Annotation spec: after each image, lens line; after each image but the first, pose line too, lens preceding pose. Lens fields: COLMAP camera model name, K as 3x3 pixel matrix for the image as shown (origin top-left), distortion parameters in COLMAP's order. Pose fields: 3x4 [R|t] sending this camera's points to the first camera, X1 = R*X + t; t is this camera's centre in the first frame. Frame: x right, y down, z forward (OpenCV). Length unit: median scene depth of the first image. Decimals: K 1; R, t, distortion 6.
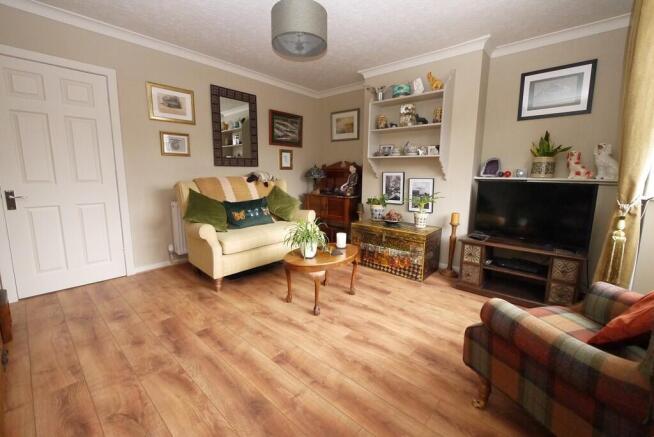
lens RADIAL K [[263.9, 0, 327.0], [0, 263.9, 218.5], [0, 0, 1]] dist [0.001886, 0.000177]
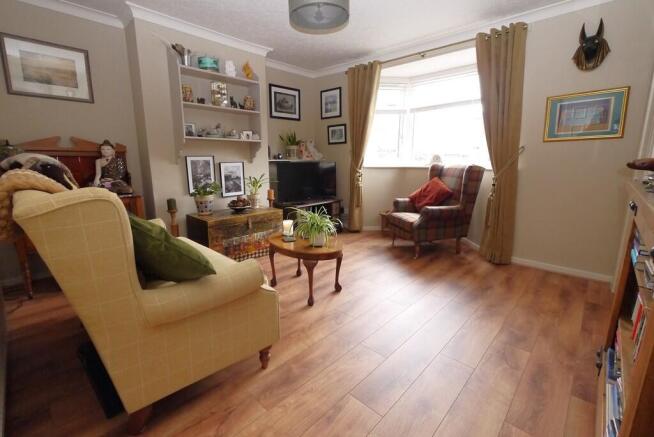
lens RADIAL K [[277.9, 0, 327.0], [0, 277.9, 218.5], [0, 0, 1]] dist [-0.001299, -0.000067]
pose [[0.070904, -0.220254, 0.972862, -0.733779], [0.176597, 0.962682, 0.205079, -0.105206], [-0.981726, 0.157263, 0.107154, 0.604434]]
